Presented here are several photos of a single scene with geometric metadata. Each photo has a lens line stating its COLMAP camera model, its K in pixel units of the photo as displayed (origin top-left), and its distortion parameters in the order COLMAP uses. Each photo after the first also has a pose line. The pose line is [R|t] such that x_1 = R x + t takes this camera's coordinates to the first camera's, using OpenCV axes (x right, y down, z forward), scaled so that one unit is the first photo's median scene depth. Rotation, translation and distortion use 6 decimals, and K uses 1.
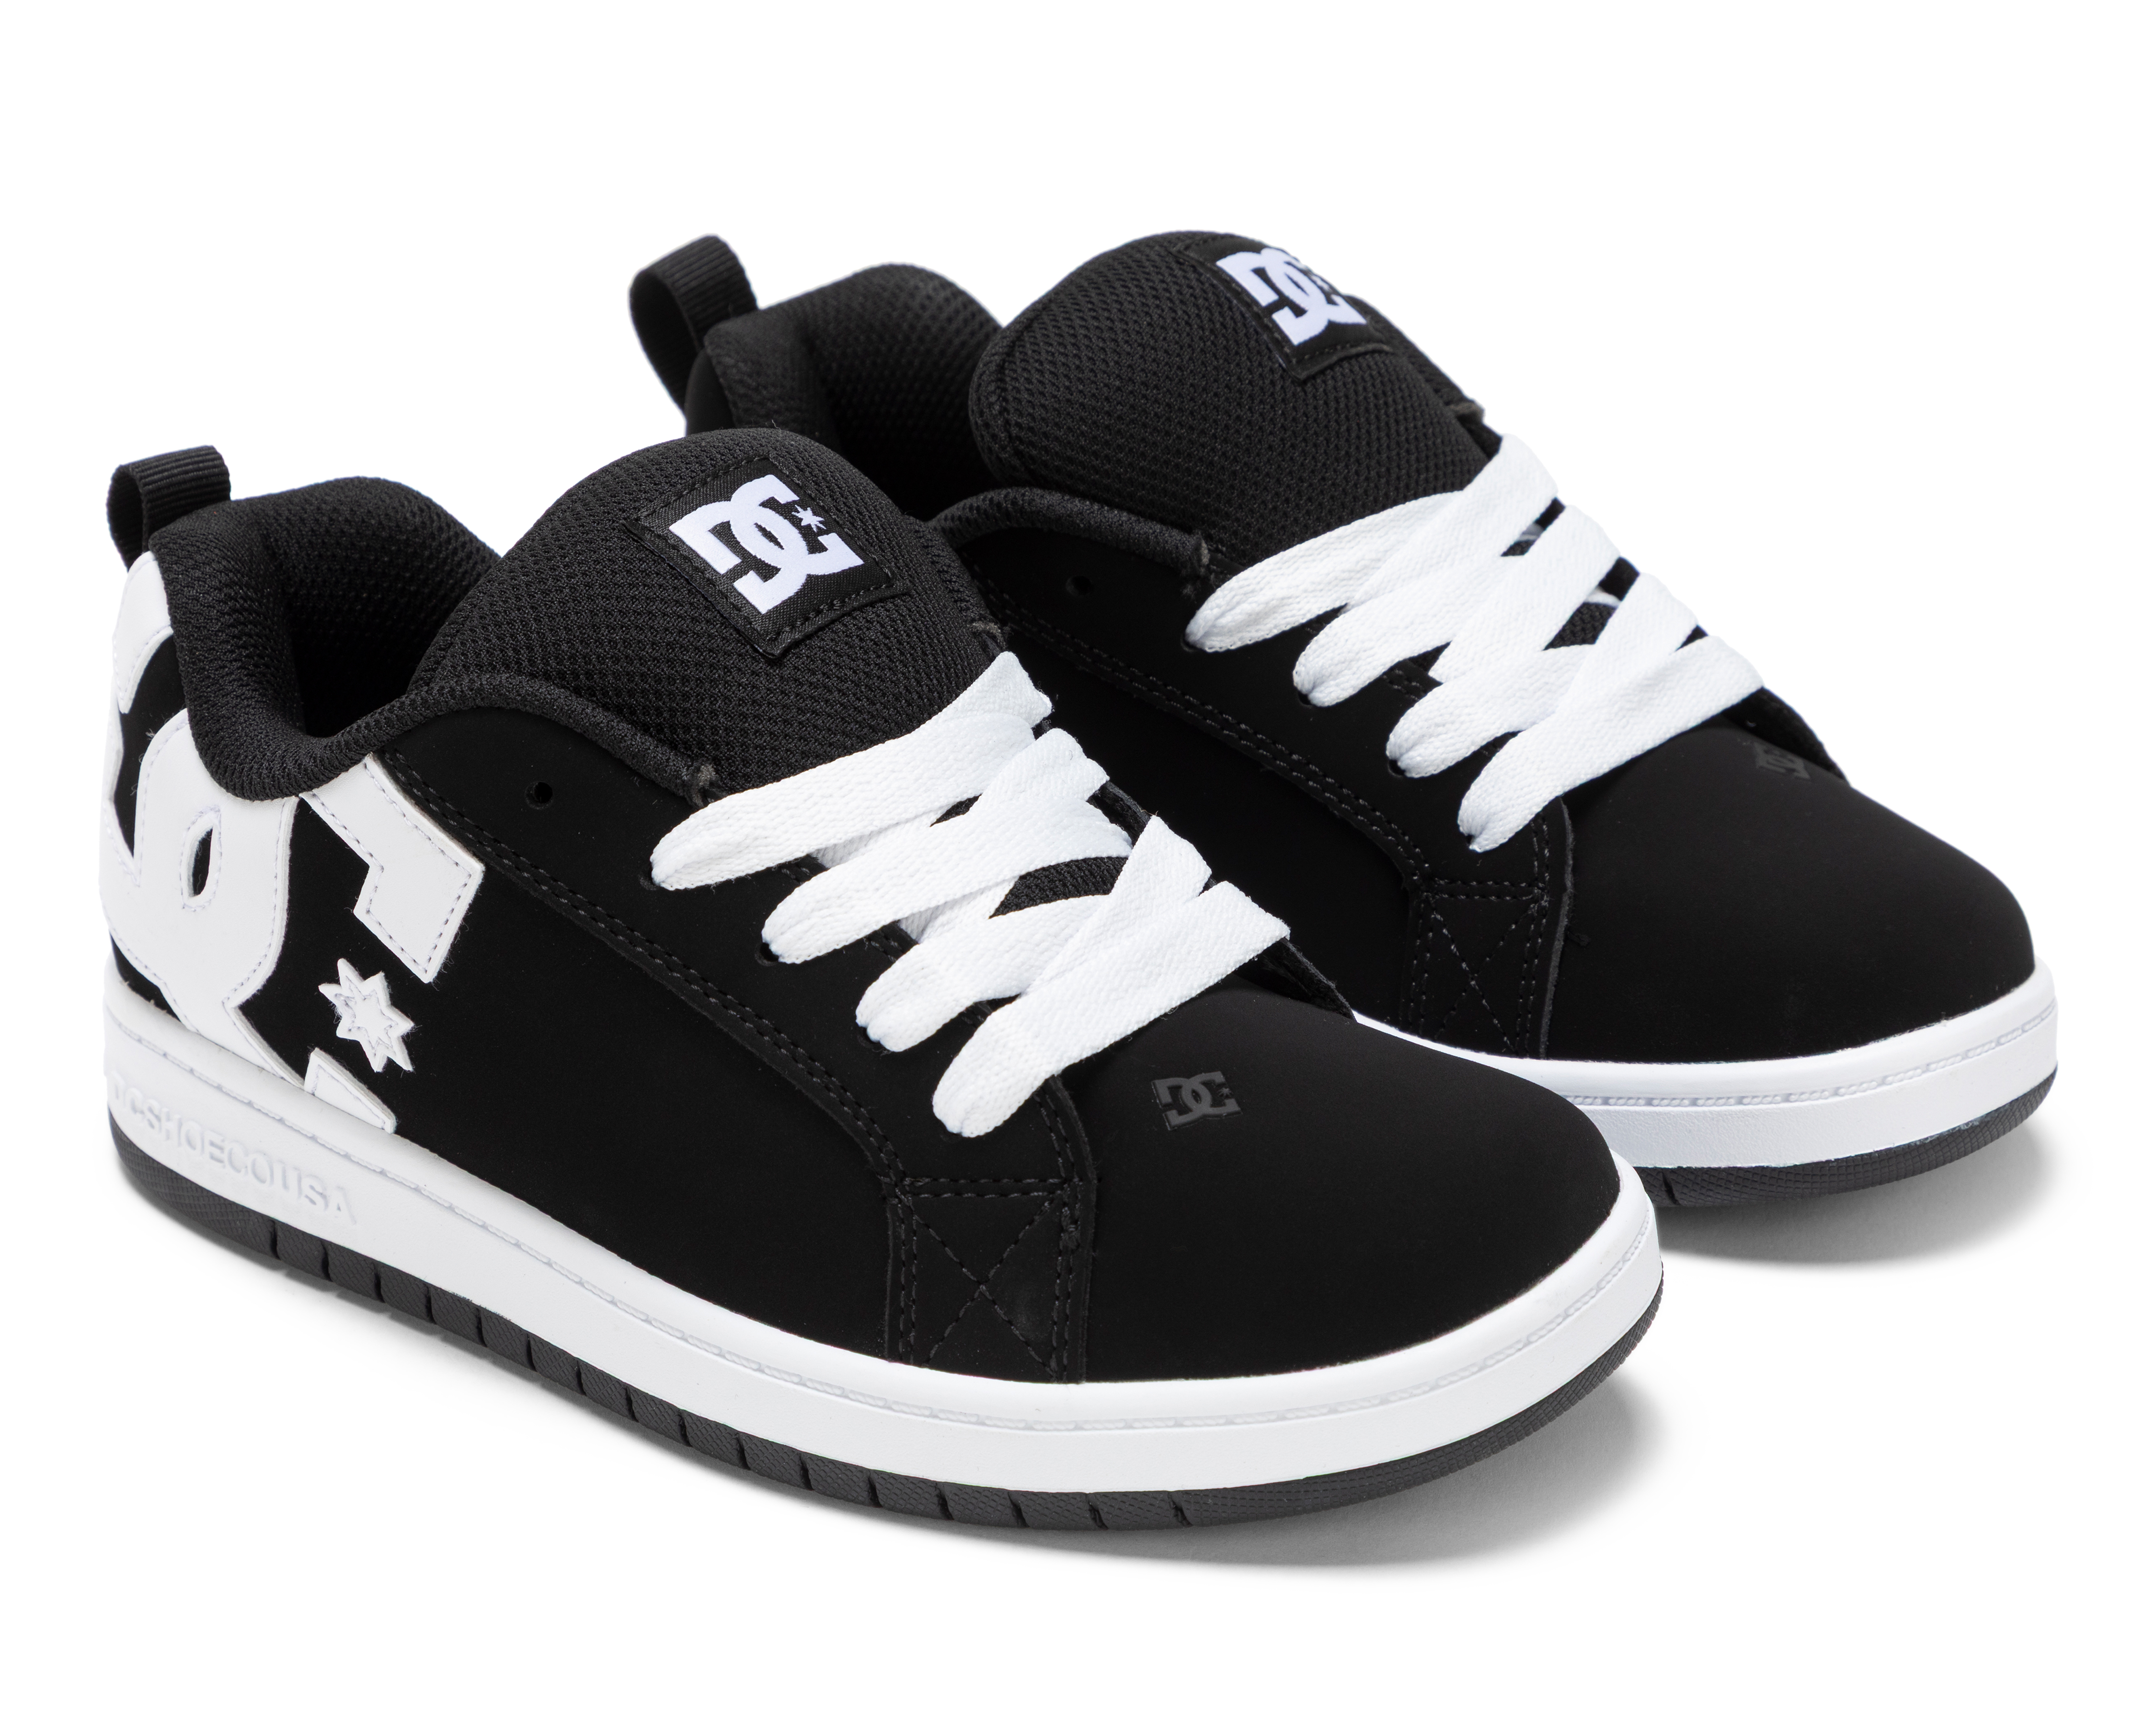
lens RADIAL K [[6068.1, 0, 1078.0], [0, 6068.1, 862.5], [0, 0, 1]] dist [0.429329, 0.472145]
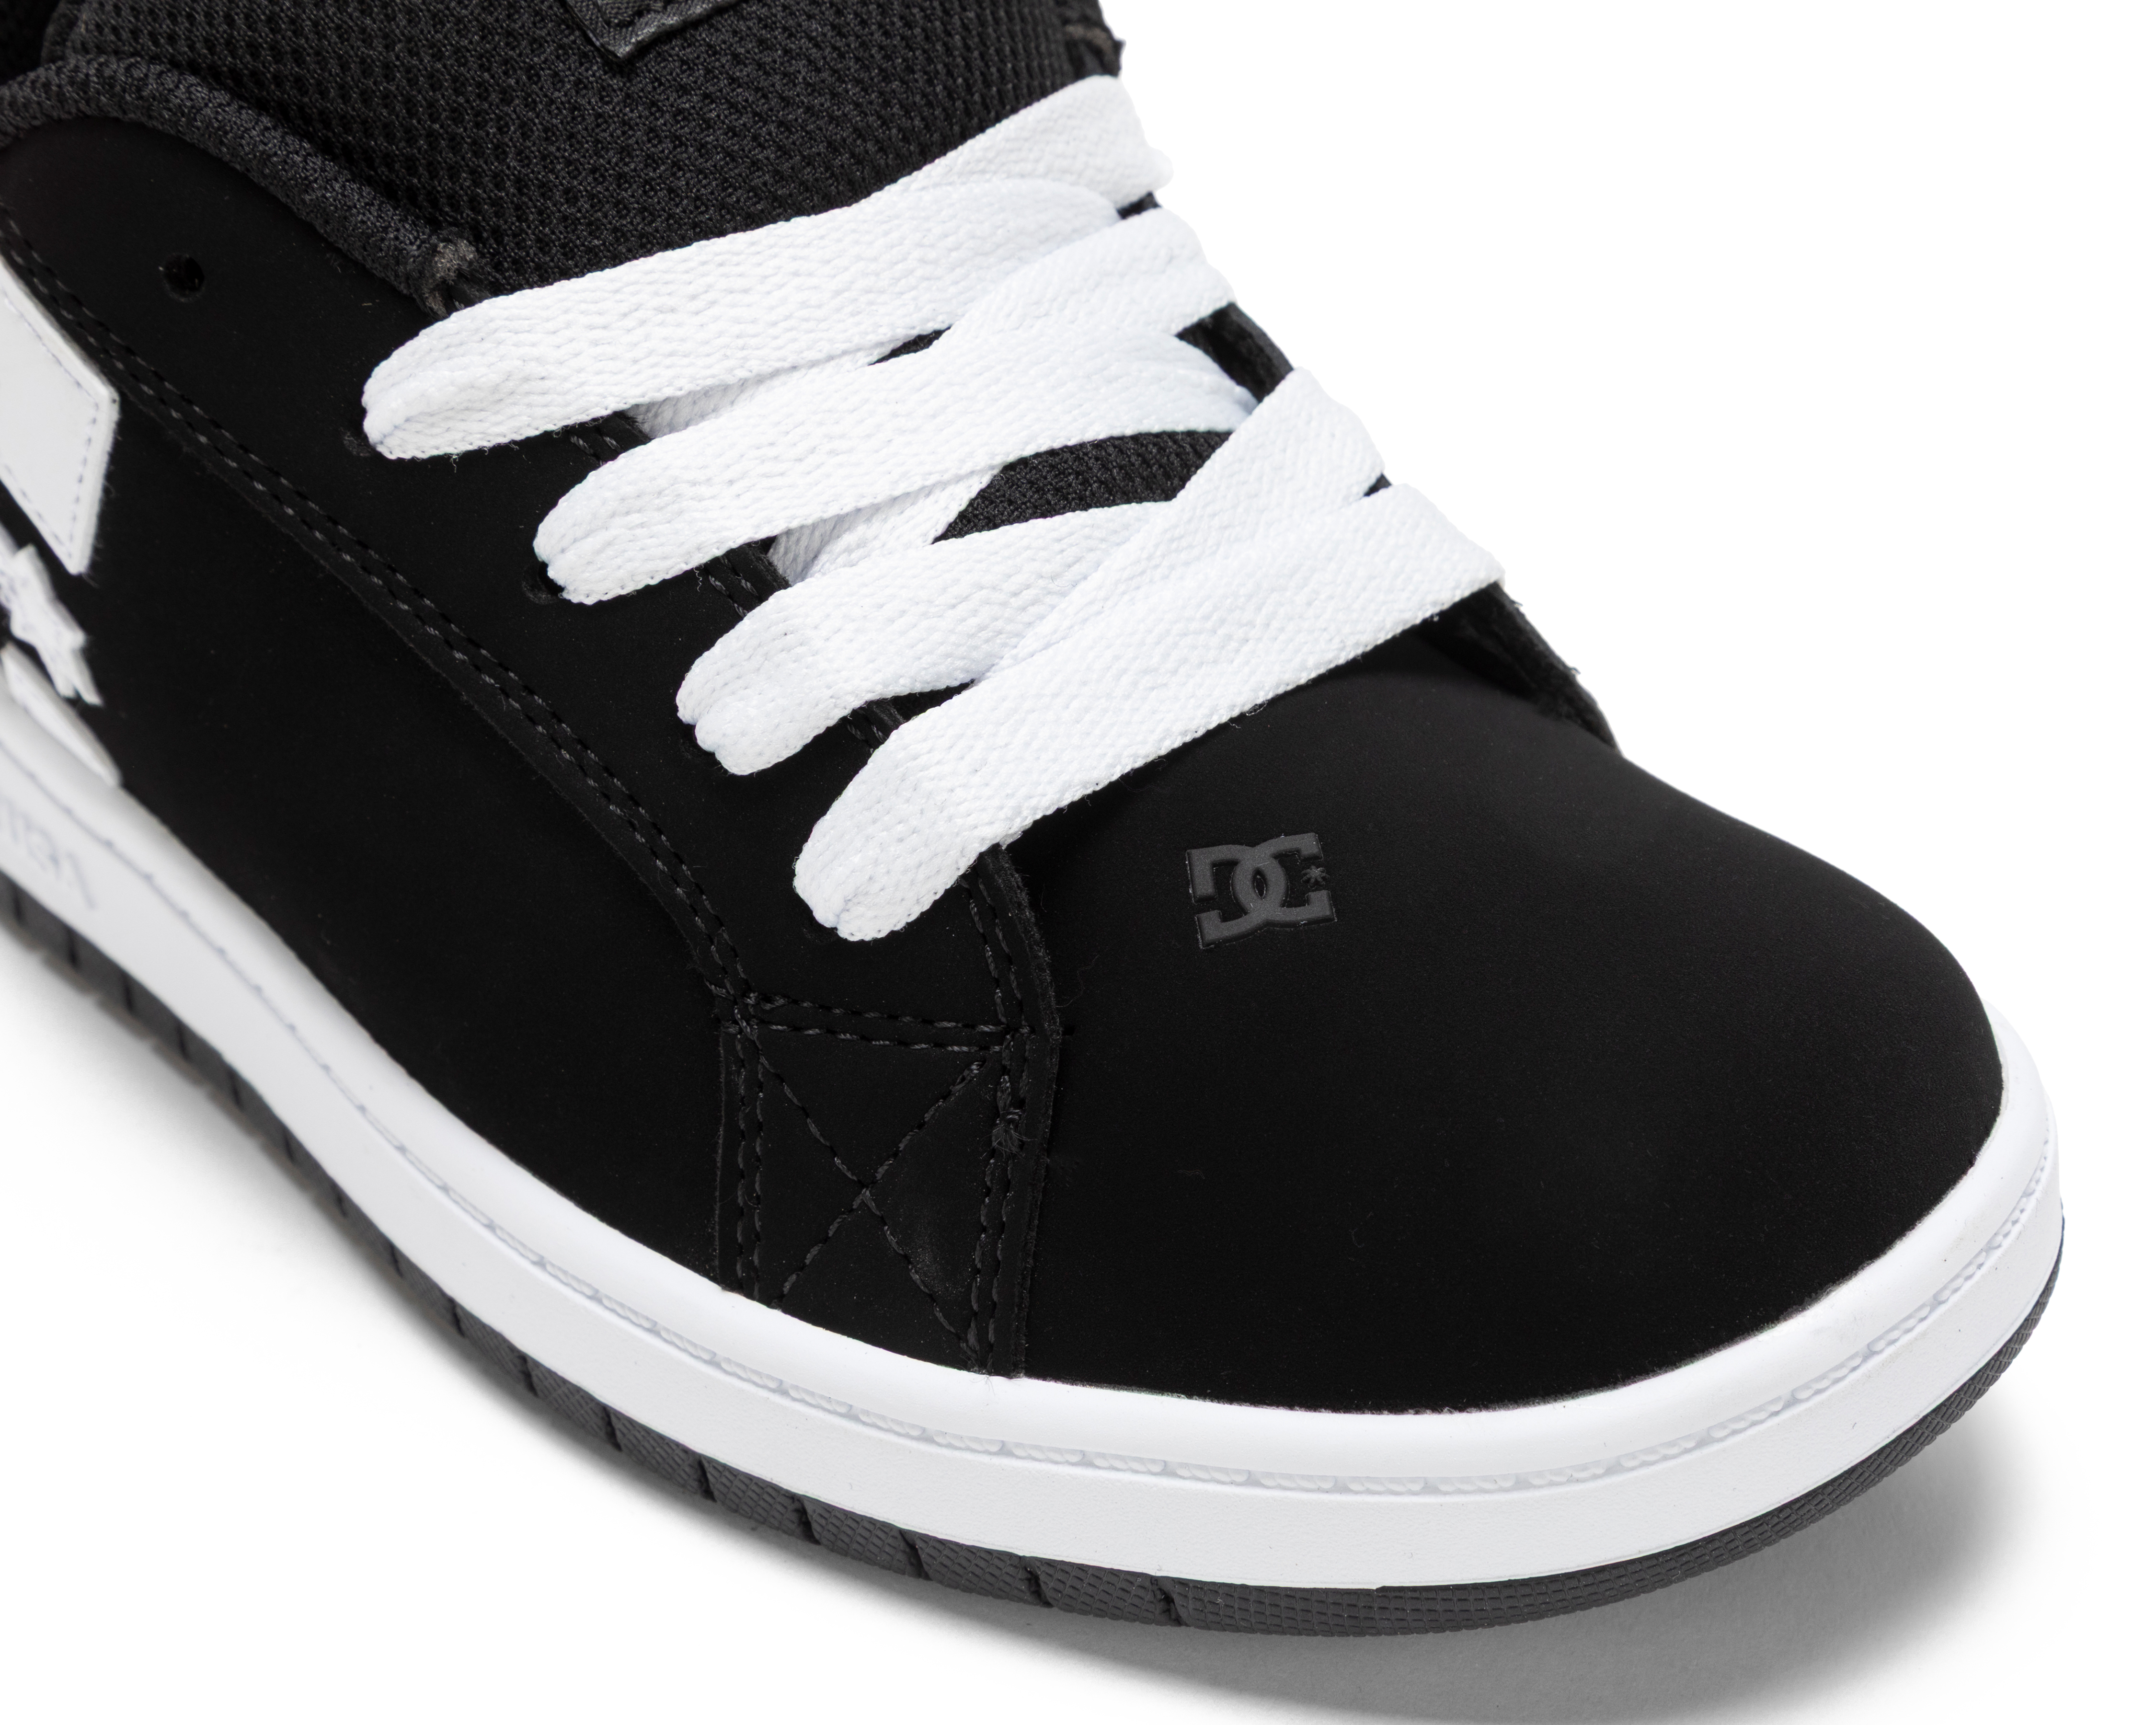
lens RADIAL K [[3042.7, 0, 1406.7], [0, 3042.7, 863.9], [0, 0, 1]] dist [0.073128, -0.012307]
pose [[0.991242, 0.072737, -0.110223, 0.064256], [-0.048652, 0.977078, 0.207248, -0.023188], [0.122771, -0.200070, 0.972059, 0.720448]]
